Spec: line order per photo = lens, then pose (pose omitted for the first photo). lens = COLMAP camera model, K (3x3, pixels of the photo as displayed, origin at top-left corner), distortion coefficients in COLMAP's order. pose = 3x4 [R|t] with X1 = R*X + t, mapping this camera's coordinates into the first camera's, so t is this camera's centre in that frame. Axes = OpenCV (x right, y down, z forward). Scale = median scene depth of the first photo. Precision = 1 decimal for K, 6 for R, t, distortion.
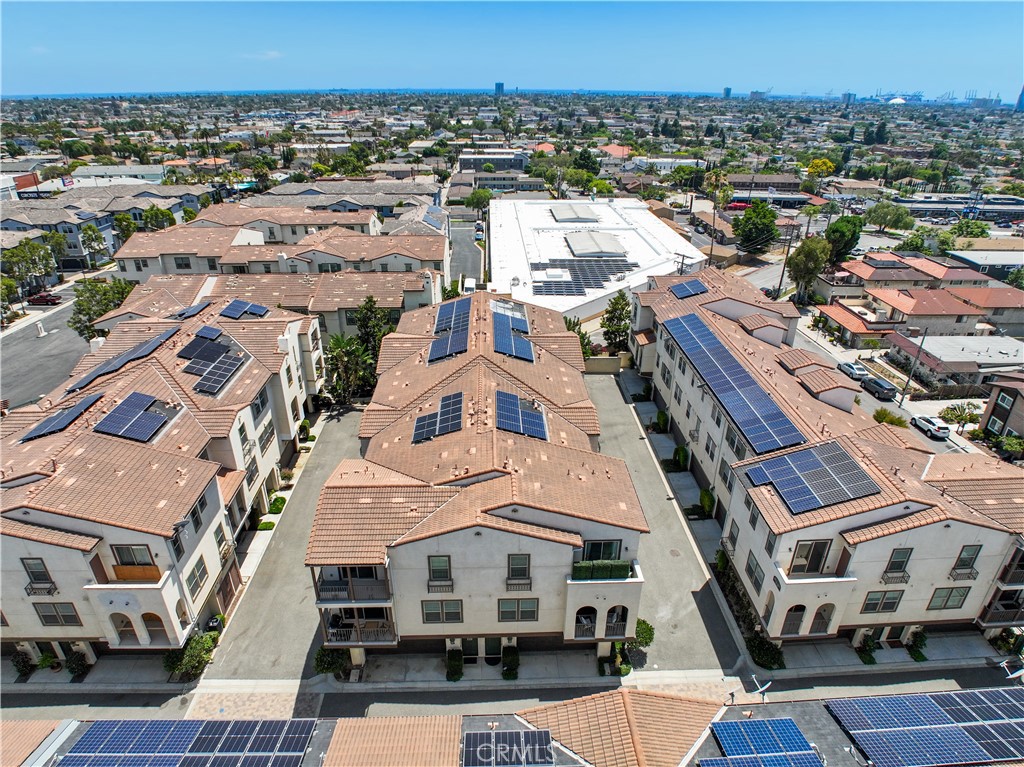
lens RADIAL K [[599.8, 0, 511.3], [0, 599.8, 379.0], [0, 0, 1]] dist [-0.063773, 0.016122]
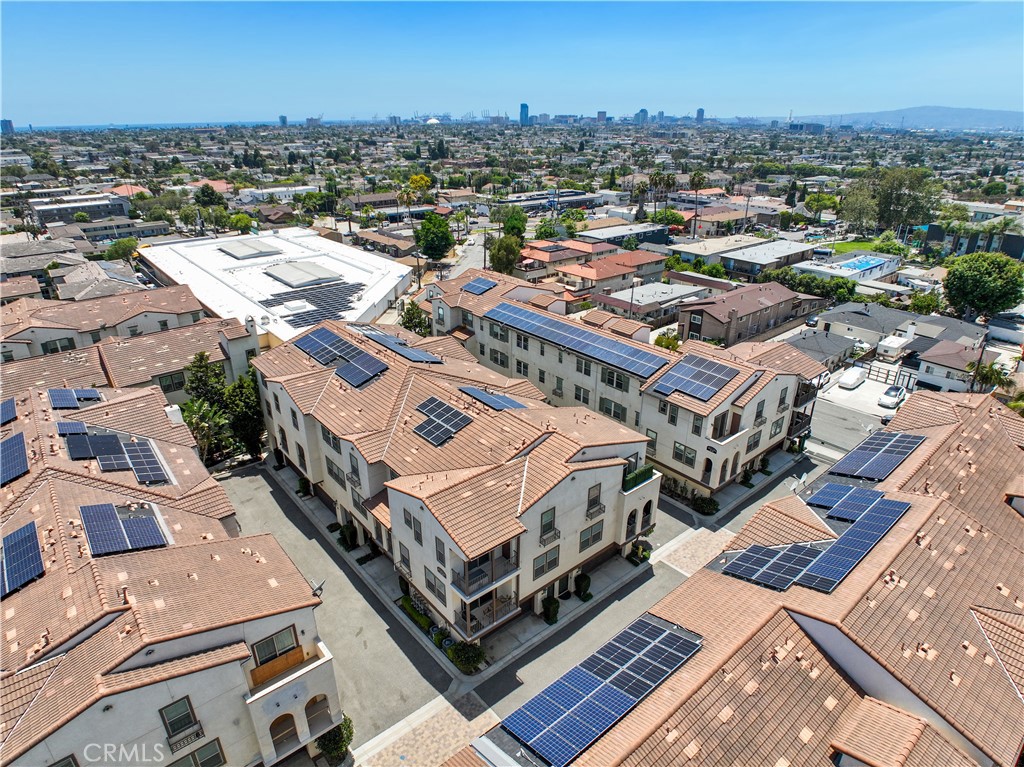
lens RADIAL K [[599.8, 0, 520.5], [0, 599.8, 393.5], [0, 0, 1]] dist [-0.063773, 0.016122]
pose [[0.786825, -0.264145, 0.557794, -0.158950], [0.273857, 0.959363, 0.068005, -0.001500], [-0.553091, 0.099248, 0.827188, -0.000309]]
